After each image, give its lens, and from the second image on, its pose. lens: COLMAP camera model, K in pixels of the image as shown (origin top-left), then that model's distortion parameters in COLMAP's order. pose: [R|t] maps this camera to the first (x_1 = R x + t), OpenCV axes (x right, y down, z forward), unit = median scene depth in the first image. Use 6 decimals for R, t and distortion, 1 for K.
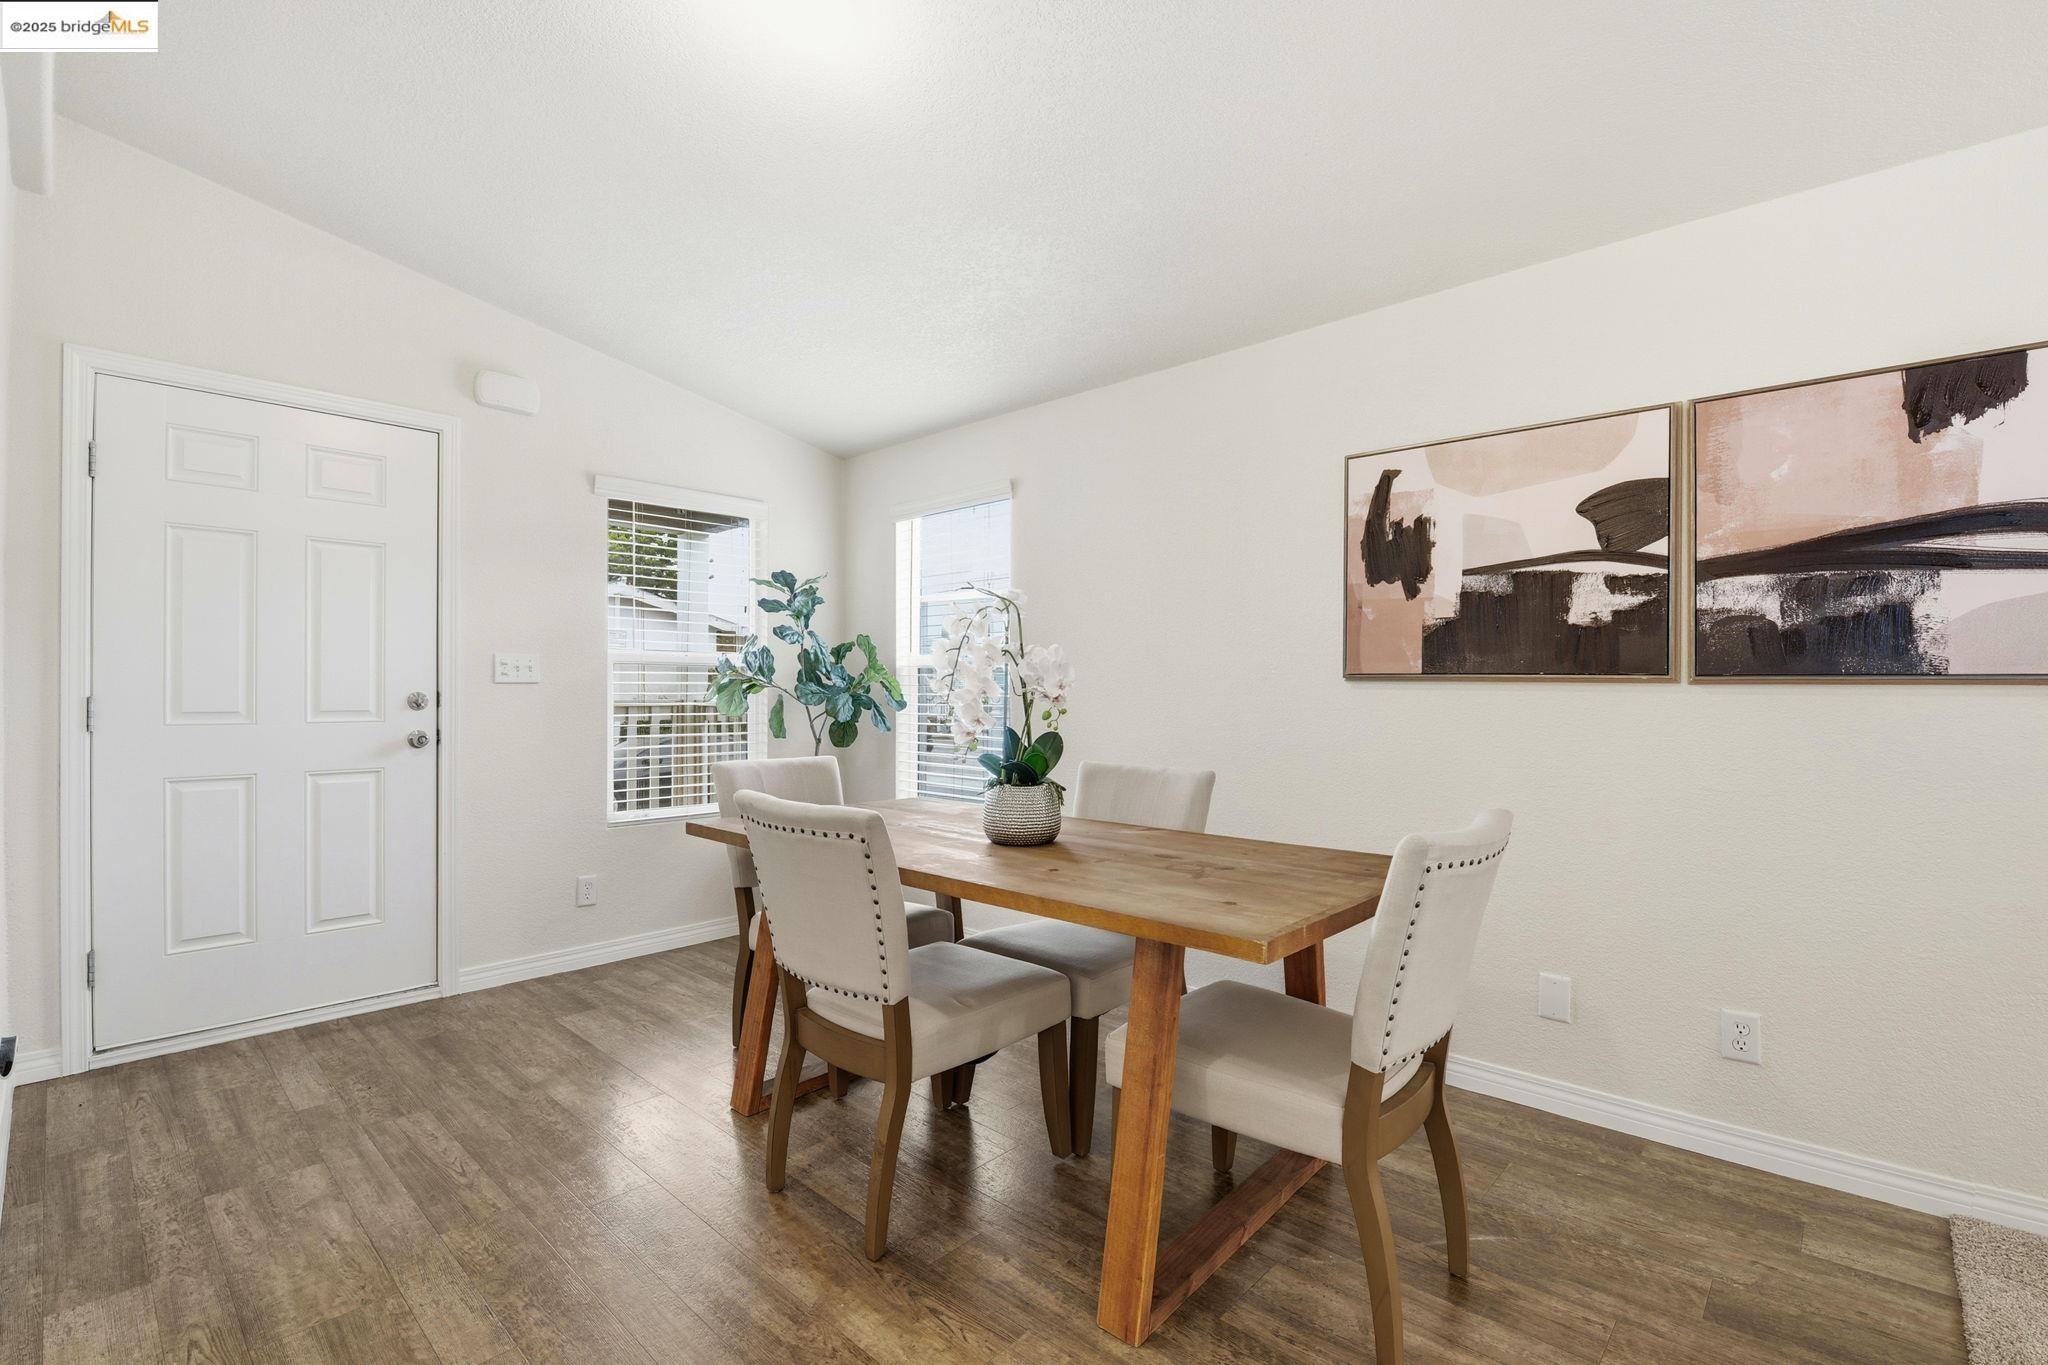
lens RADIAL K [[894.6, 0, 1029.7], [0, 894.6, 691.1], [0, 0, 1]] dist [-0.011766, -0.005578]
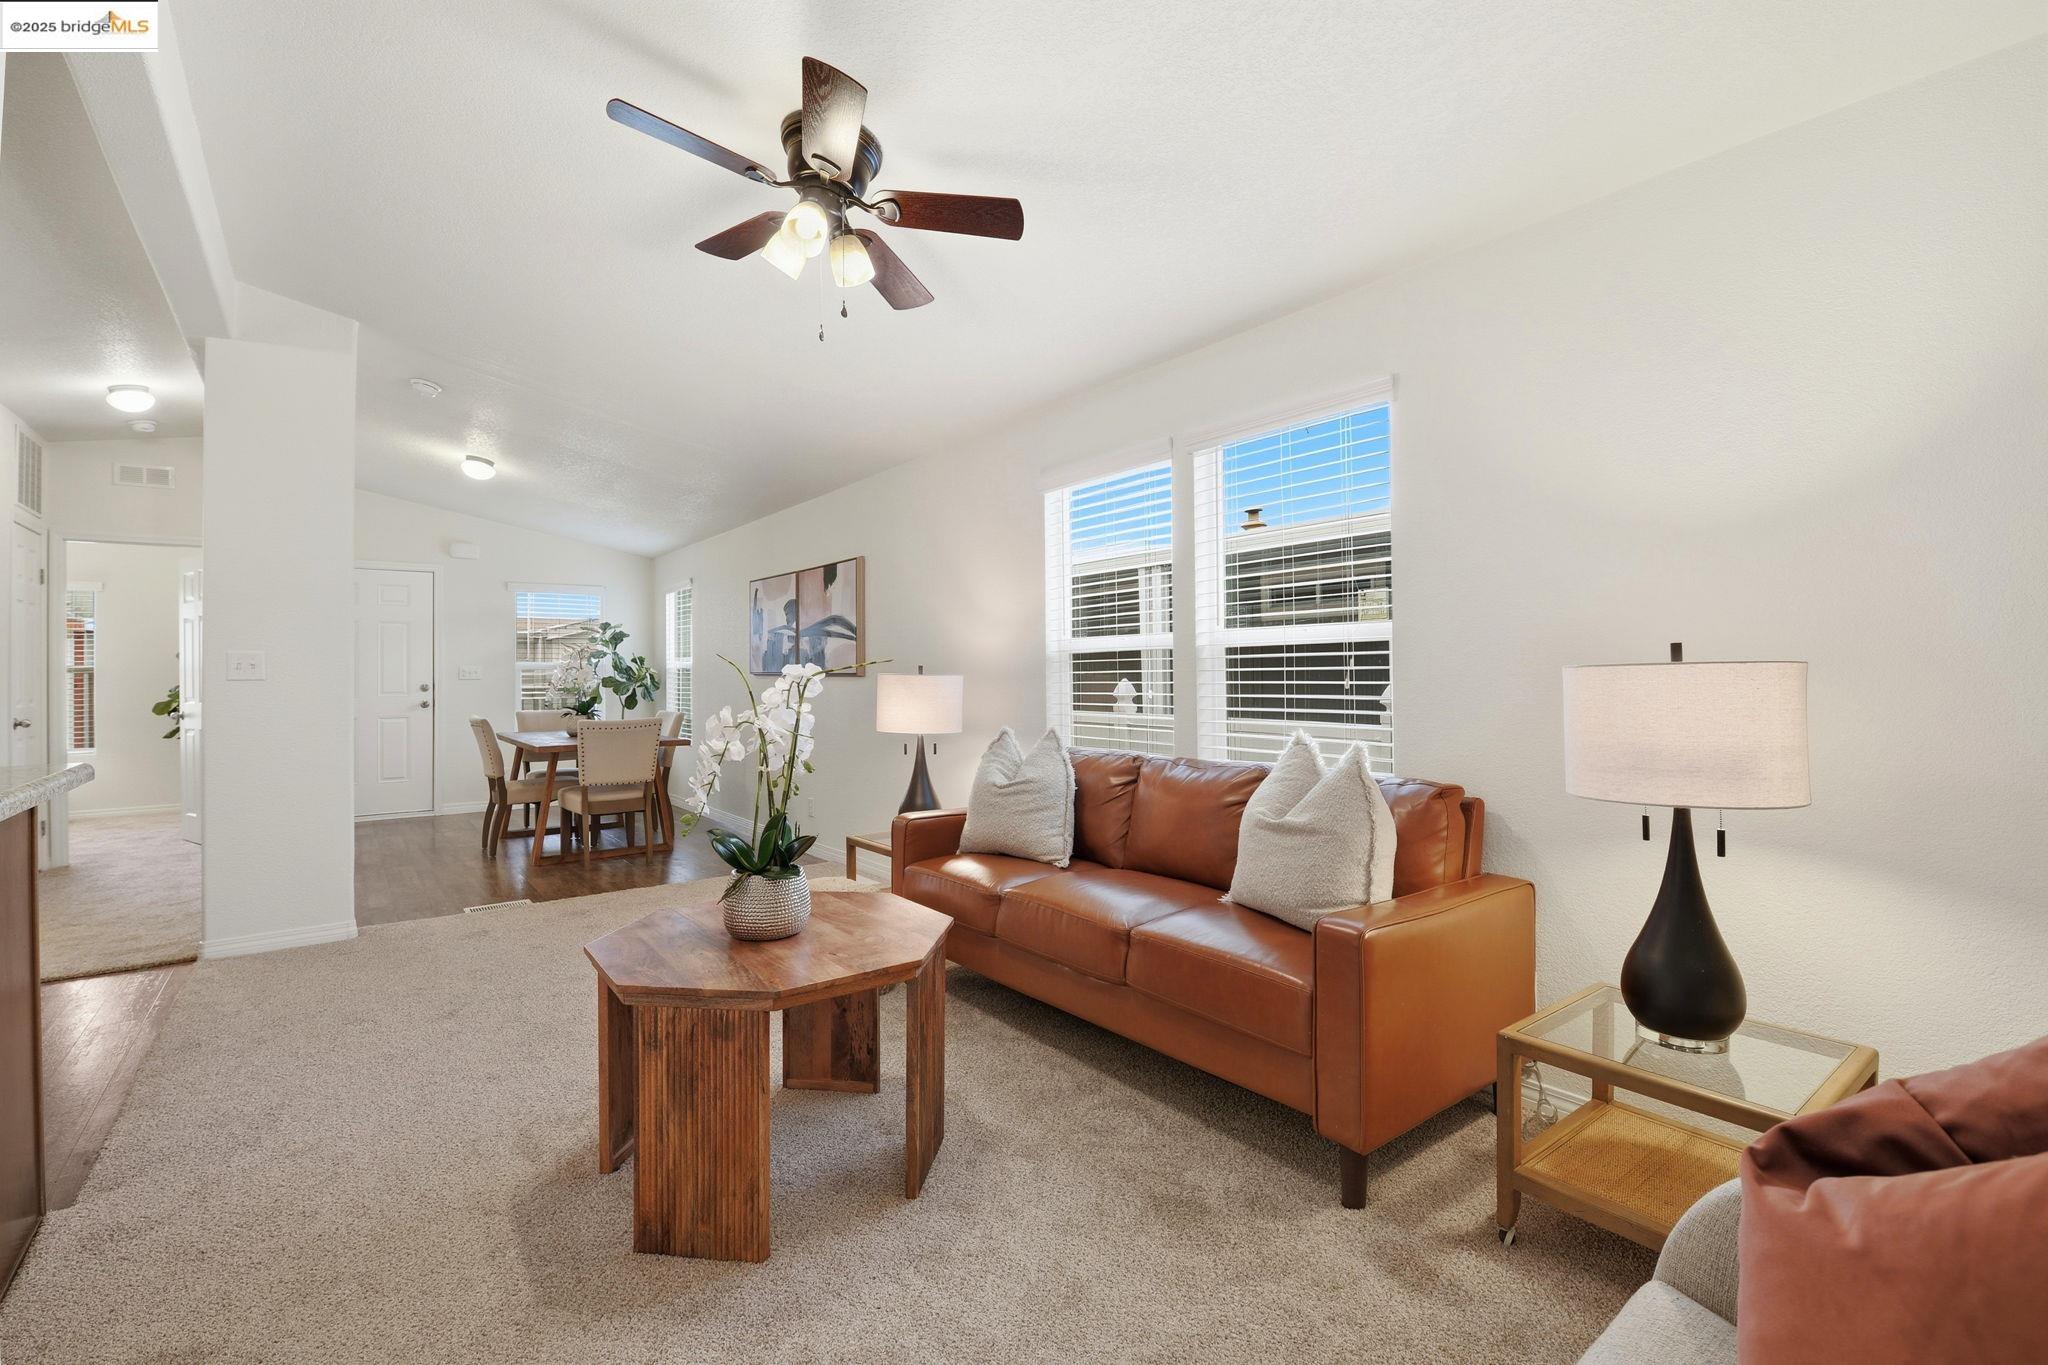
lens RADIAL K [[894.6, 0, 1014.8], [0, 894.6, 668.9], [0, 0, 1]] dist [-0.011766, -0.005578]
pose [[0.985512, -0.008077, -0.169415, 1.230687], [0.005316, 0.999846, -0.016745, 0.008973], [0.169524, 0.015602, 0.985402, -1.037044]]
